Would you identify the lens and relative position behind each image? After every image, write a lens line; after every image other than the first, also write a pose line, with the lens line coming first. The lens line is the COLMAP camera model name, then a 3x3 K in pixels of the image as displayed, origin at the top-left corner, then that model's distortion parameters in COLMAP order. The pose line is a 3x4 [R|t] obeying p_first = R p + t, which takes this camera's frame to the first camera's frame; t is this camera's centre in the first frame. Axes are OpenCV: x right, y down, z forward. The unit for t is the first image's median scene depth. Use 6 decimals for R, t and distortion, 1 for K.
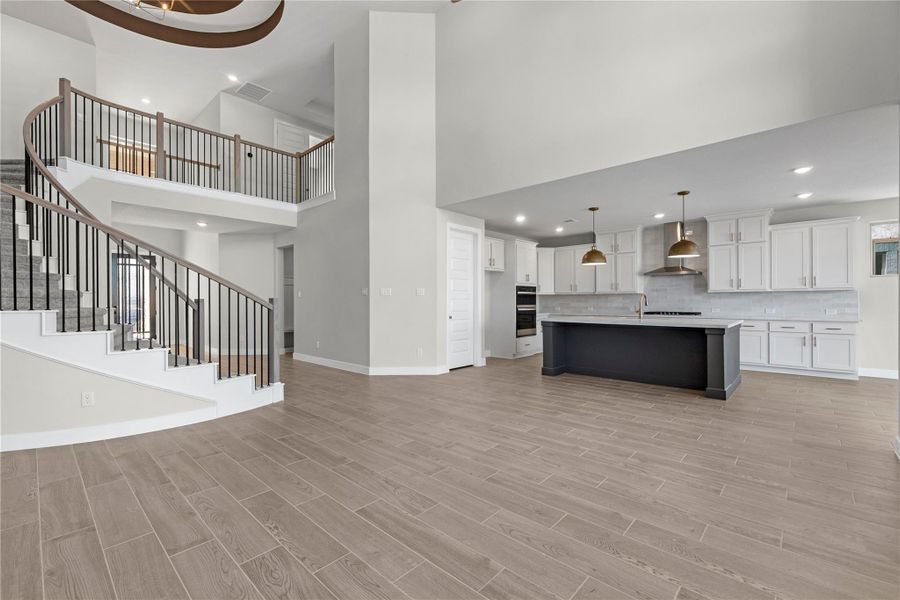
lens RADIAL K [[390.4, 0, 450.0], [0, 390.4, 300.0], [0, 0, 1]] dist [0.001589, 0.000147]
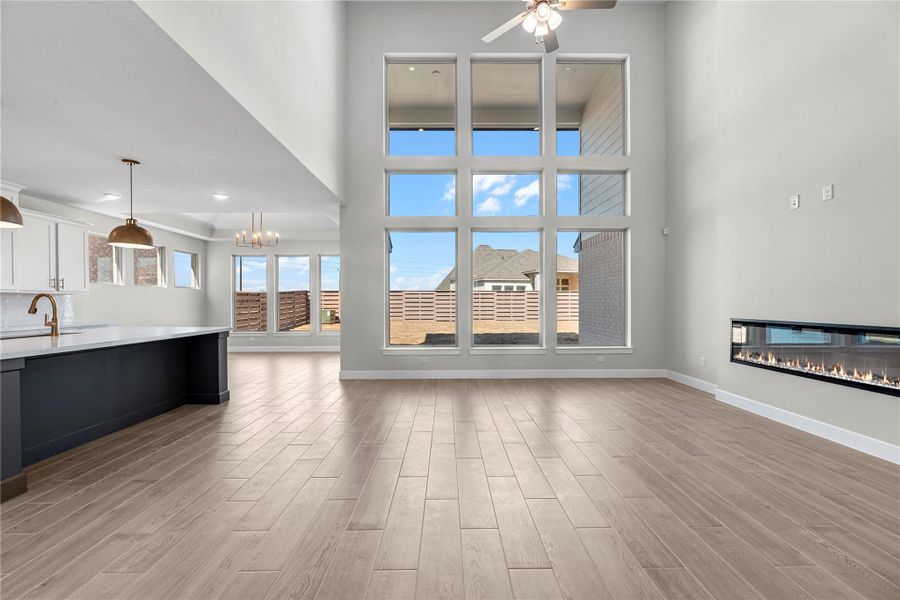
lens RADIAL K [[373.8, 0, 450.0], [0, 373.8, 300.0], [0, 0, 1]] dist [0.000478, -0.000374]
pose [[-0.684692, 0.008878, 0.728779, -0.647440], [0.006723, 0.999960, -0.005865, 0.002424], [-0.728802, 0.000883, -0.684724, 1.907096]]
